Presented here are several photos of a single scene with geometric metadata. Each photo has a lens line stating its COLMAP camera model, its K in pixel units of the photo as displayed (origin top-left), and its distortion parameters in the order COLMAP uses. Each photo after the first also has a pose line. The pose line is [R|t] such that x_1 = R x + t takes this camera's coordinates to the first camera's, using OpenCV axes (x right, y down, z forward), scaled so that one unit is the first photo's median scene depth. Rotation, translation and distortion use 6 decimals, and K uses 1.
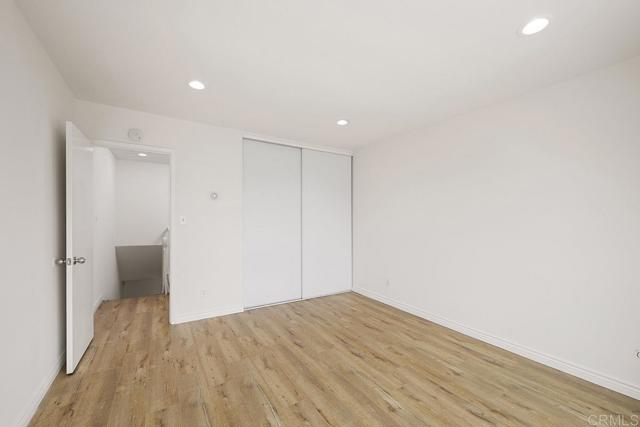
lens RADIAL K [[283.7, 0, 318.2], [0, 283.7, 214.3], [0, 0, 1]] dist [0.002433, 0.000186]
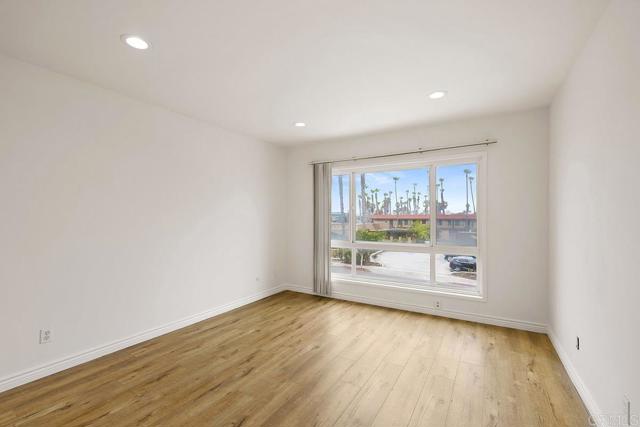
lens RADIAL K [[266.5, 0, 317.9], [0, 266.5, 215.4], [0, 0, 1]] dist [0.024549, -0.000022]
pose [[-0.461414, -0.006173, 0.887164, -0.720446], [-0.024222, 0.999691, -0.005641, -0.010459], [-0.886854, -0.024092, -0.461421, 1.188776]]
